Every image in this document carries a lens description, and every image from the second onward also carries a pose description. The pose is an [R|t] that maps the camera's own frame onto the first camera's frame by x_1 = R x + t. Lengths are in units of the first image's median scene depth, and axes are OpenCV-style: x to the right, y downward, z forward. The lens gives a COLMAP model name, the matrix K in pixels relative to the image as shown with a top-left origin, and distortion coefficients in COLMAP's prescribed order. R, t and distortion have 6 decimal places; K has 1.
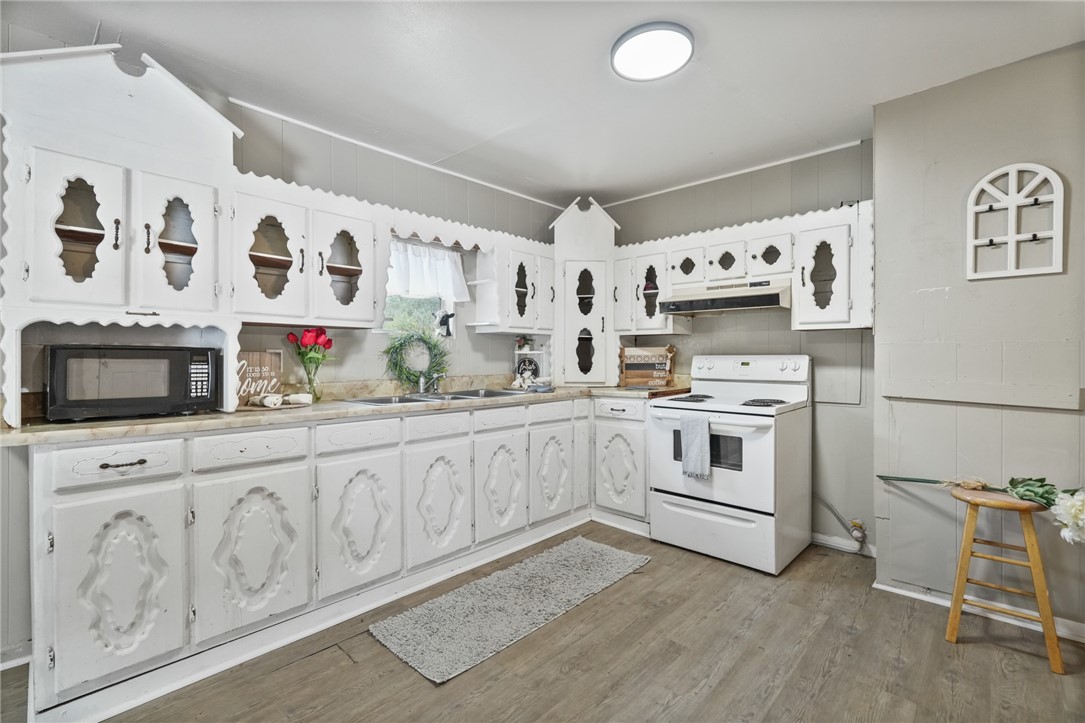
lens RADIAL K [[487.7, 0, 544.8], [0, 487.7, 359.1], [0, 0, 1]] dist [0.001780, 0.000301]
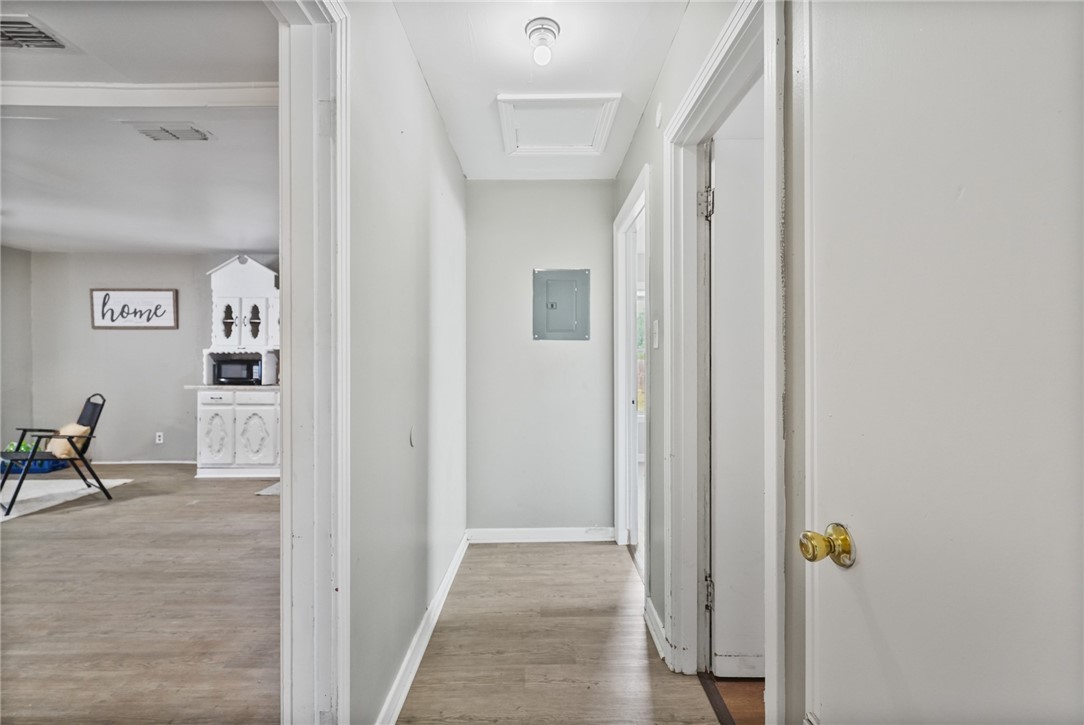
lens RADIAL K [[487.2, 0, 544.3], [0, 487.2, 360.1], [0, 0, 1]] dist [0.001780, 0.000301]
pose [[0.691810, 0.004448, -0.722066, 1.626414], [-0.005637, 0.999984, 0.000759, -0.023751], [0.722058, 0.003545, 0.691824, 0.204940]]
